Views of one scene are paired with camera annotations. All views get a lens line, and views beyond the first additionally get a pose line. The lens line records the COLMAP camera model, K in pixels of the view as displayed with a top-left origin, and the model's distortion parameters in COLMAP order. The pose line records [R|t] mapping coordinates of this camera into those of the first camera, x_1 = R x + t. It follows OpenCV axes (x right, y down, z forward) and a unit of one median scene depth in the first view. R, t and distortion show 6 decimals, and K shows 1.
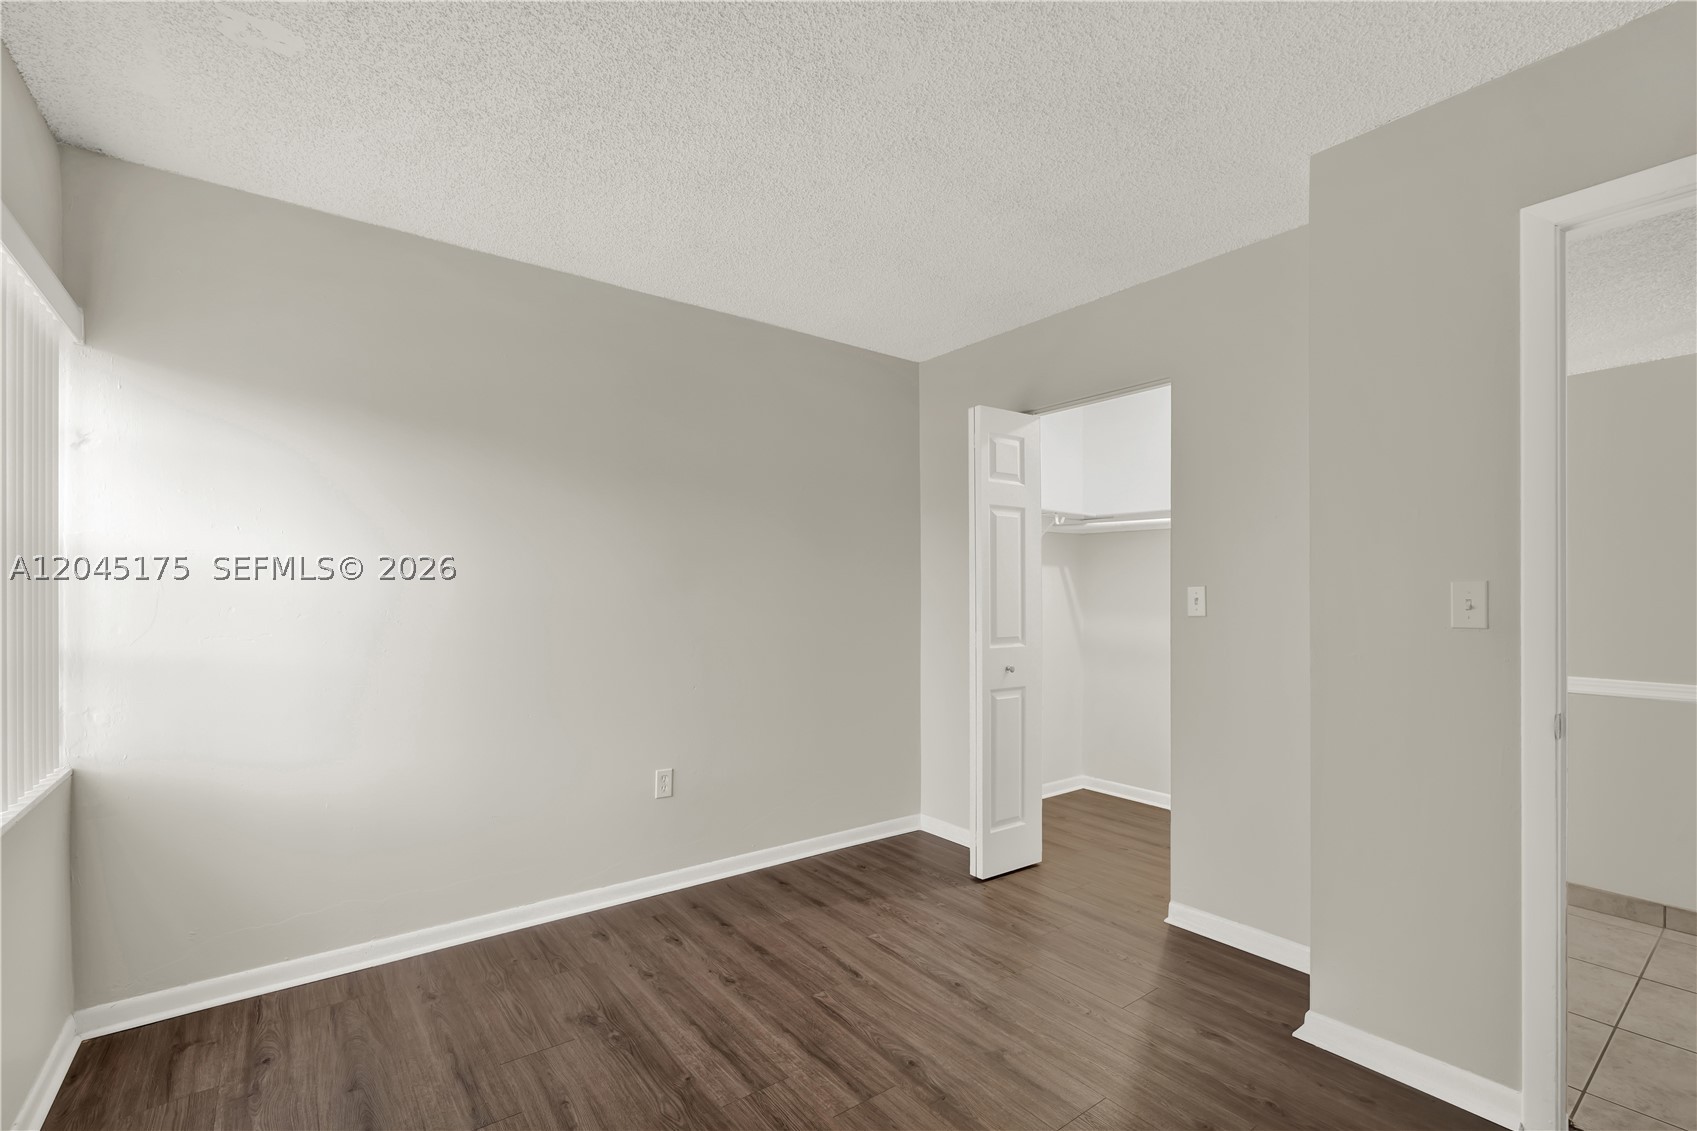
lens RADIAL K [[737.0, 0, 844.1], [0, 737.0, 601.6], [0, 0, 1]] dist [-0.010937, 0.000223]
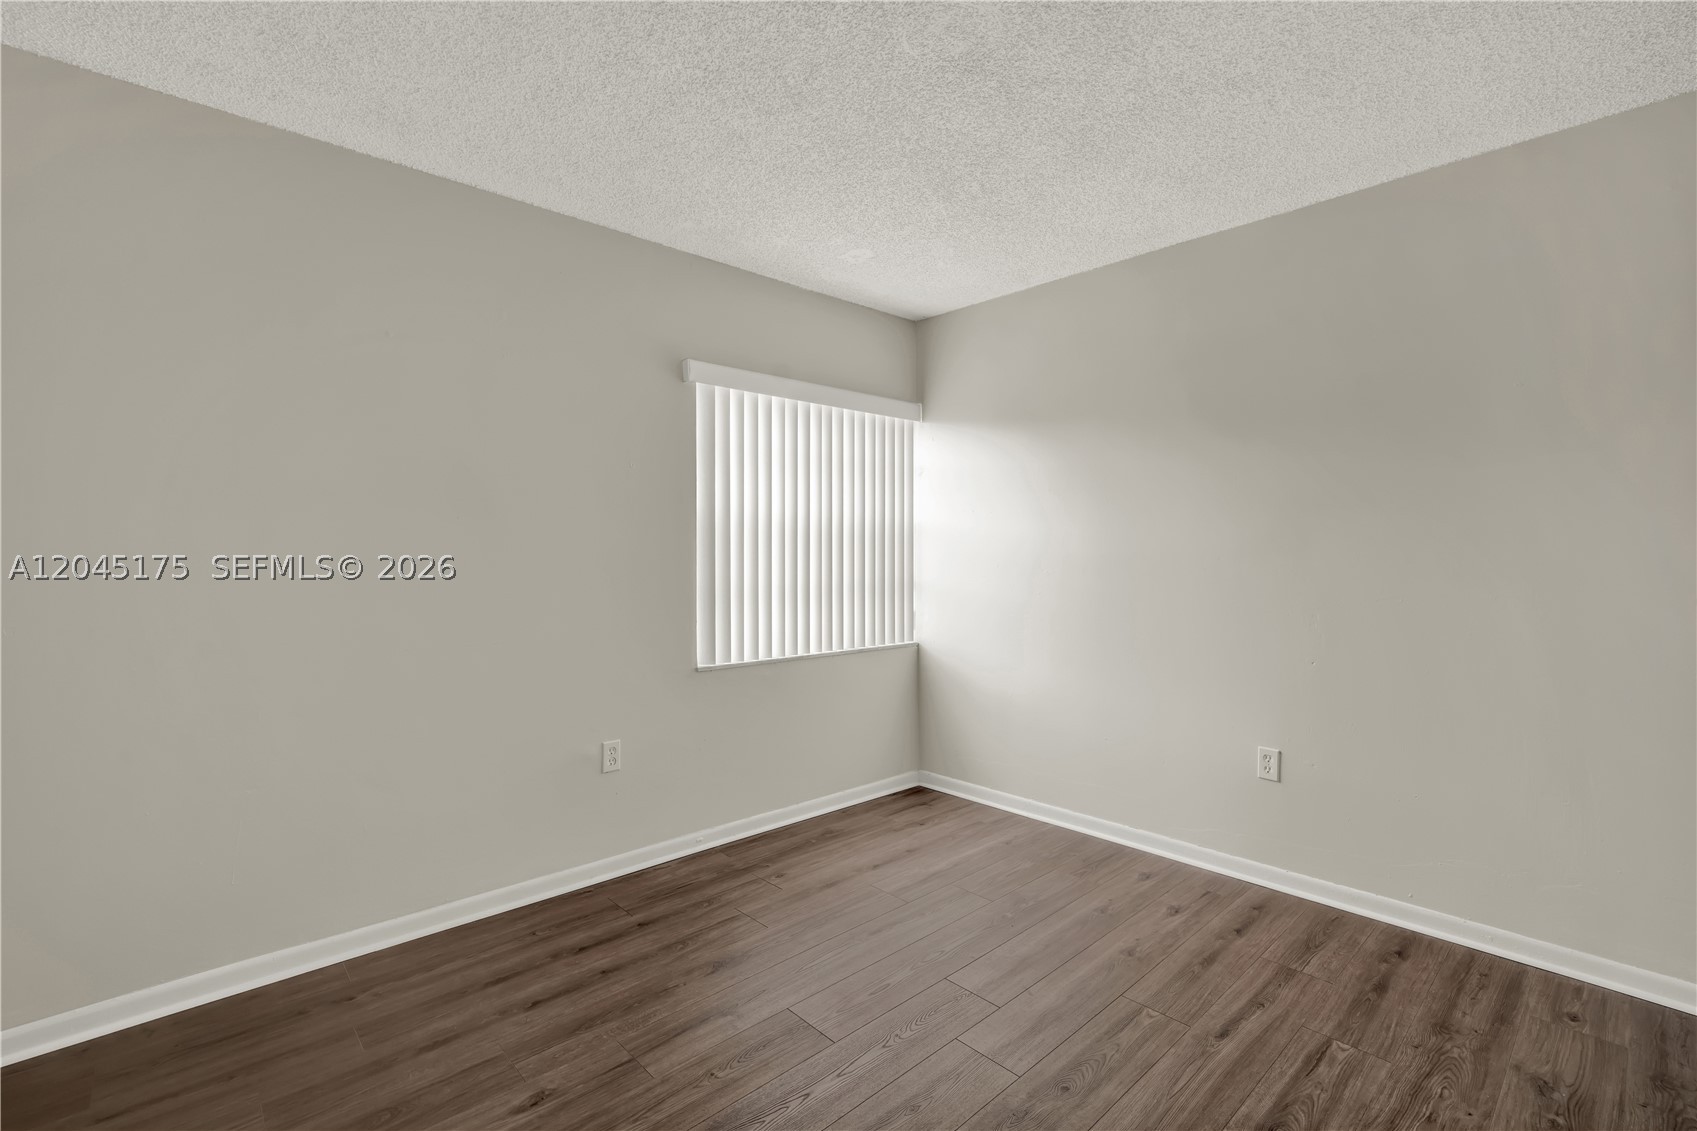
lens RADIAL K [[750.2, 0, 851.9], [0, 750.2, 567.6], [0, 0, 1]] dist [-0.011429, 0.000380]
pose [[0.102752, 0.017911, -0.994546, 0.696199], [0.000044, 0.999838, 0.018011, -0.005401], [0.994707, -0.001894, 0.102734, 0.484879]]
